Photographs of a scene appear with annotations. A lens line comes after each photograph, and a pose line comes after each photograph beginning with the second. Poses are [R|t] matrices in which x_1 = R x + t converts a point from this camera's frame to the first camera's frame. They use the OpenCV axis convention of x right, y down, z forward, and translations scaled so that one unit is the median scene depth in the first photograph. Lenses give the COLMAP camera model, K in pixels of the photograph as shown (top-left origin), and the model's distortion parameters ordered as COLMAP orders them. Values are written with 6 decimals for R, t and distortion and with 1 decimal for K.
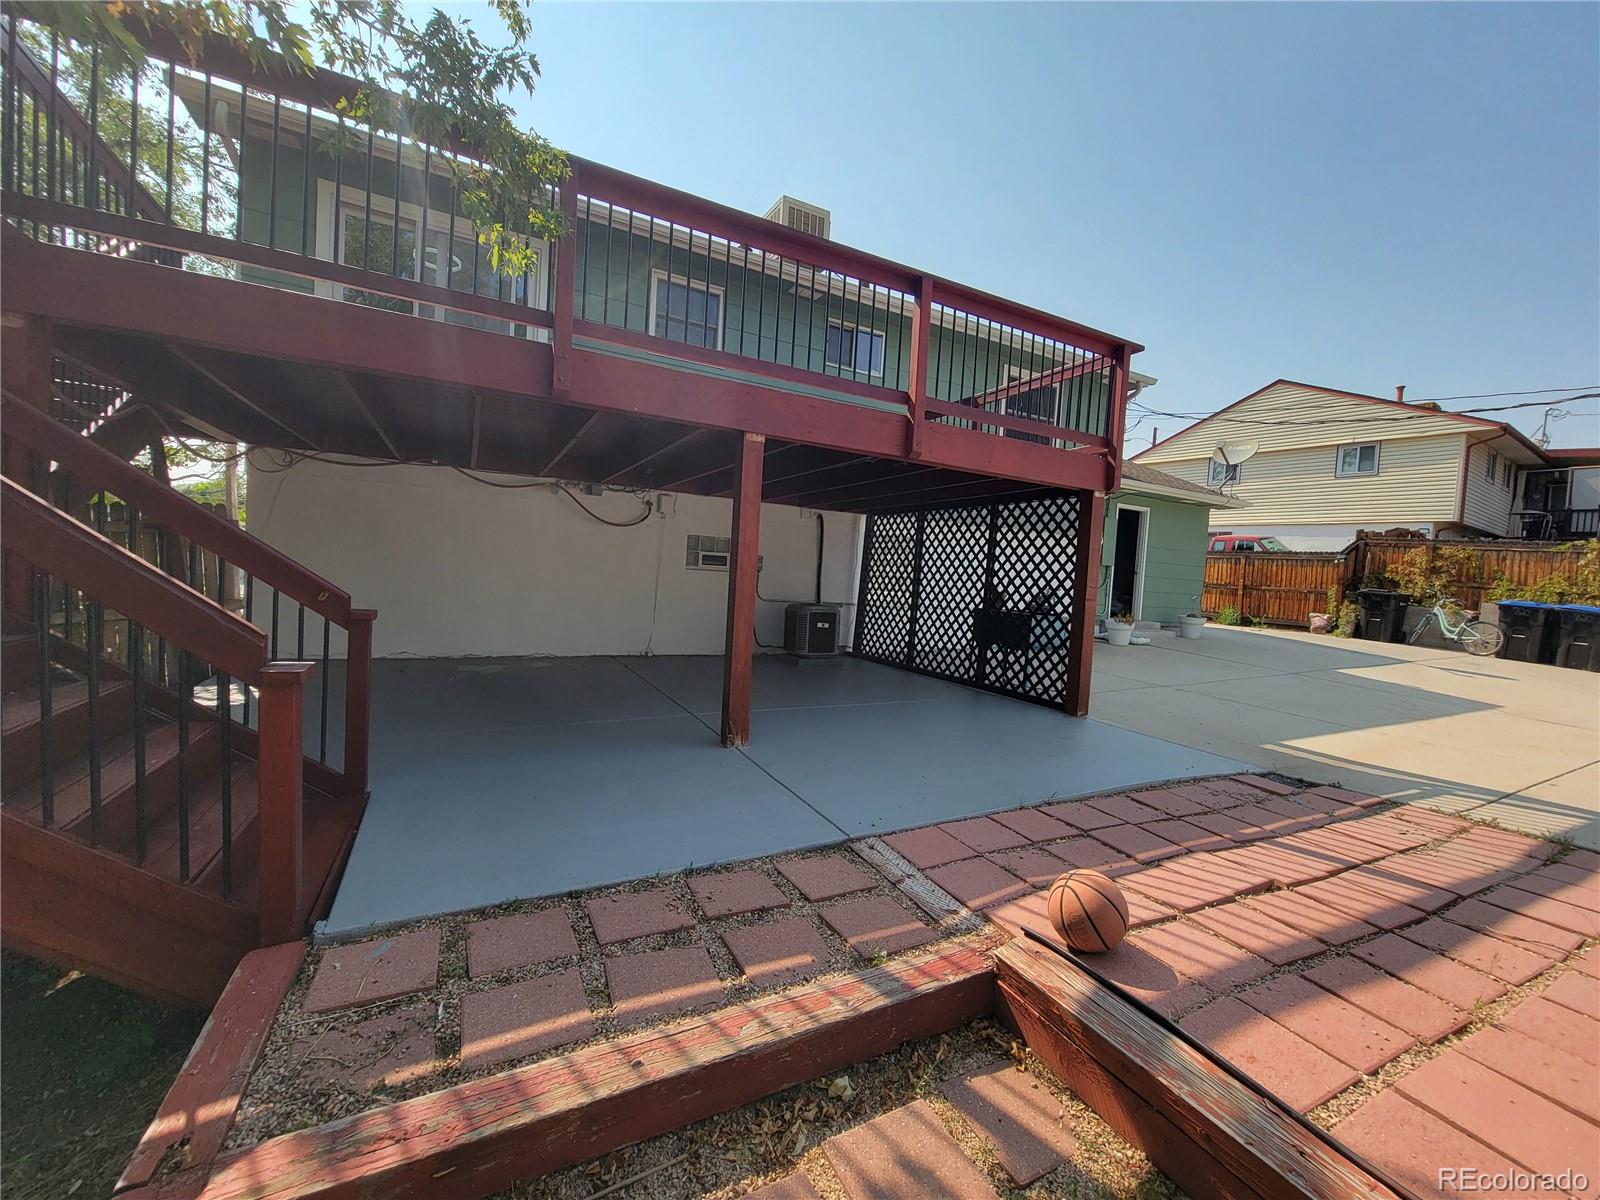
lens RADIAL K [[649.4, 0, 809.3], [0, 649.4, 600.6], [0, 0, 1]] dist [-0.003146, 0.000178]
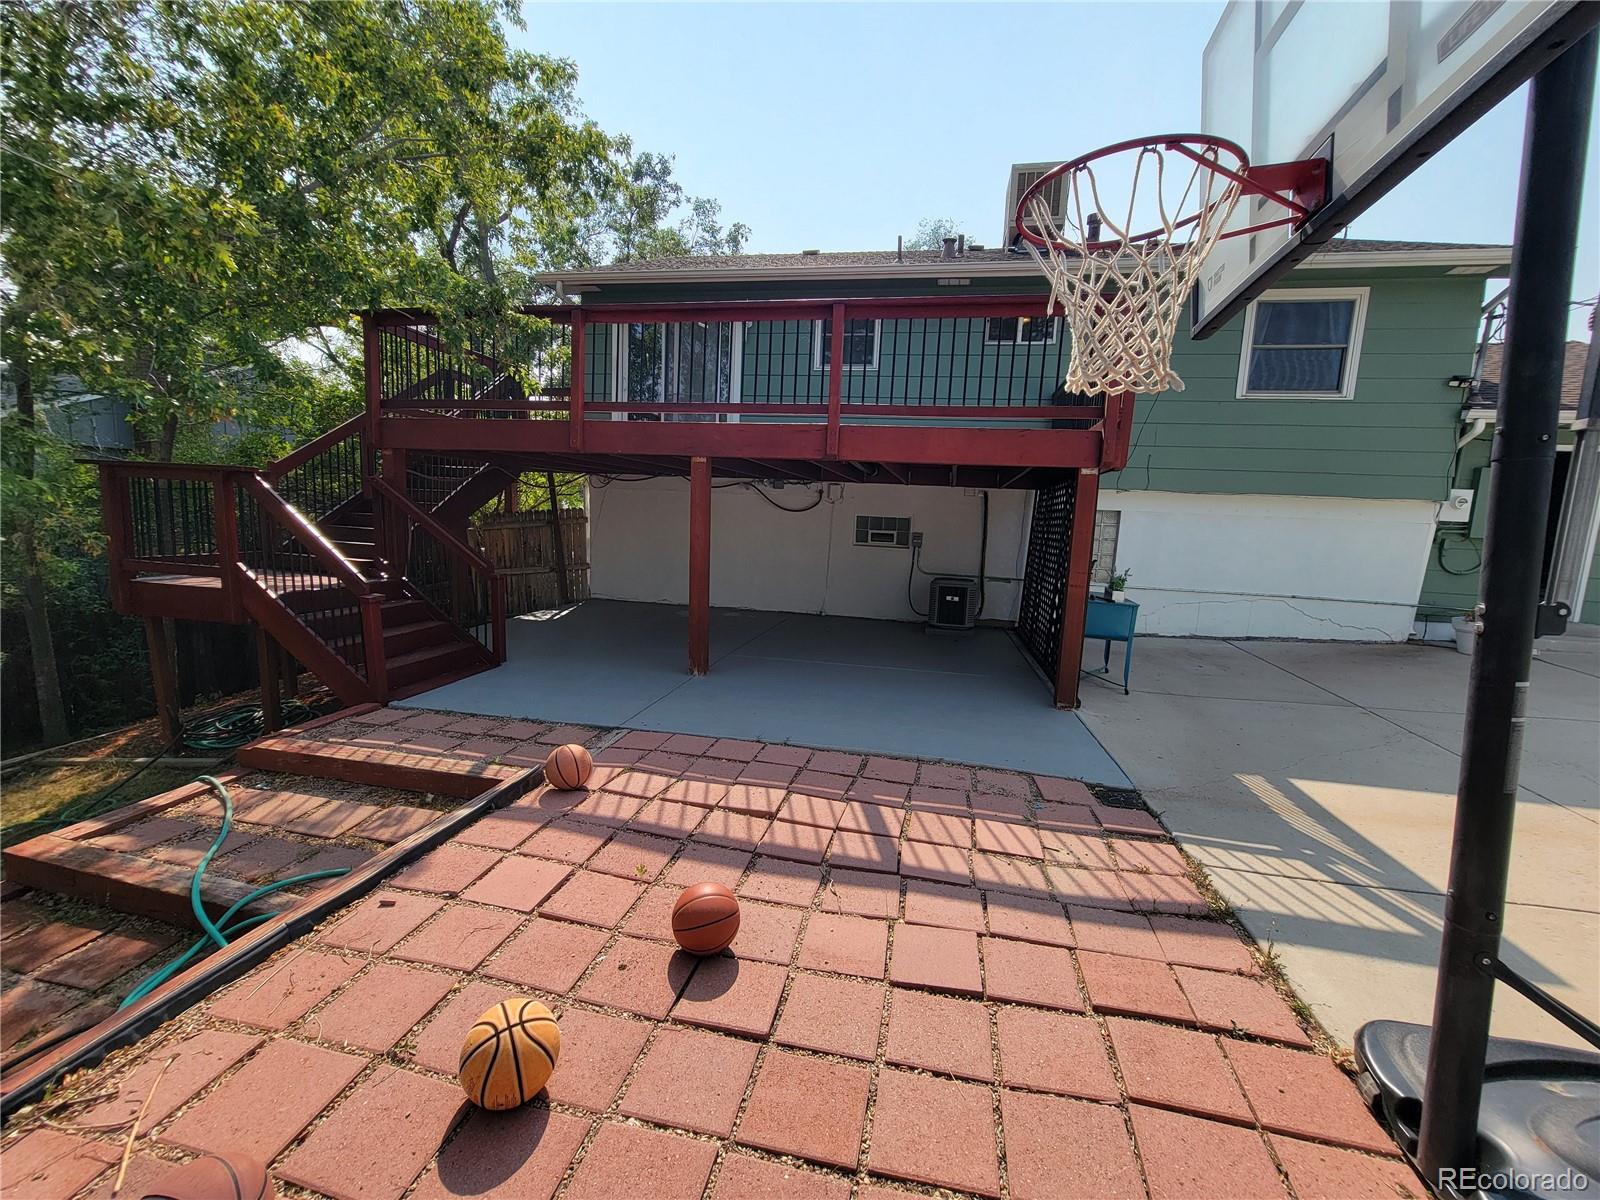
lens RADIAL K [[649.4, 0, 810.7], [0, 649.4, 597.7], [0, 0, 1]] dist [-0.003146, 0.000178]
pose [[0.771258, 0.056358, -0.634023, 1.446685], [-0.025247, 0.997997, 0.057999, -0.056033], [0.636022, -0.028725, 0.771136, 0.080583]]
